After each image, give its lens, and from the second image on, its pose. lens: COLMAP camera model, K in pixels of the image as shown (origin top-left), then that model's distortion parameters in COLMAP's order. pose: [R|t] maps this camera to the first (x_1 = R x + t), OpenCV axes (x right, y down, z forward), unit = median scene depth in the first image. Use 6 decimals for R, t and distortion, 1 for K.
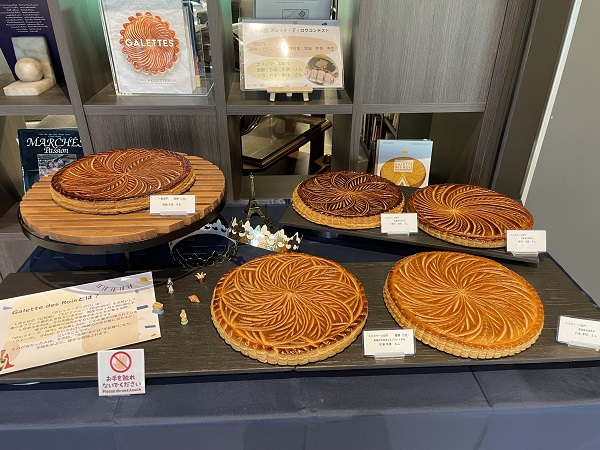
lens RADIAL K [[456.8, 0, 300.0], [0, 456.8, 225.0], [0, 0, 1]] dist [0.101919, -0.143194]
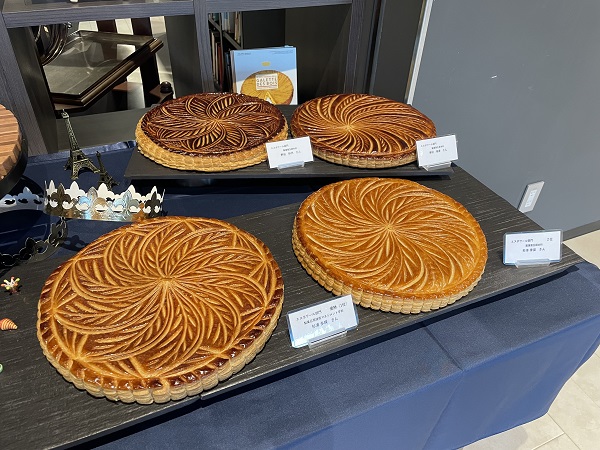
lens RADIAL K [[456.8, 0, 300.0], [0, 456.8, 225.0], [0, 0, 1]] dist [0.101919, -0.143194]
pose [[0.936144, -0.196429, 0.291634, -0.016623], [0.152454, 0.974141, 0.166752, -0.011627], [-0.316847, -0.111643, 0.941883, 0.278296]]
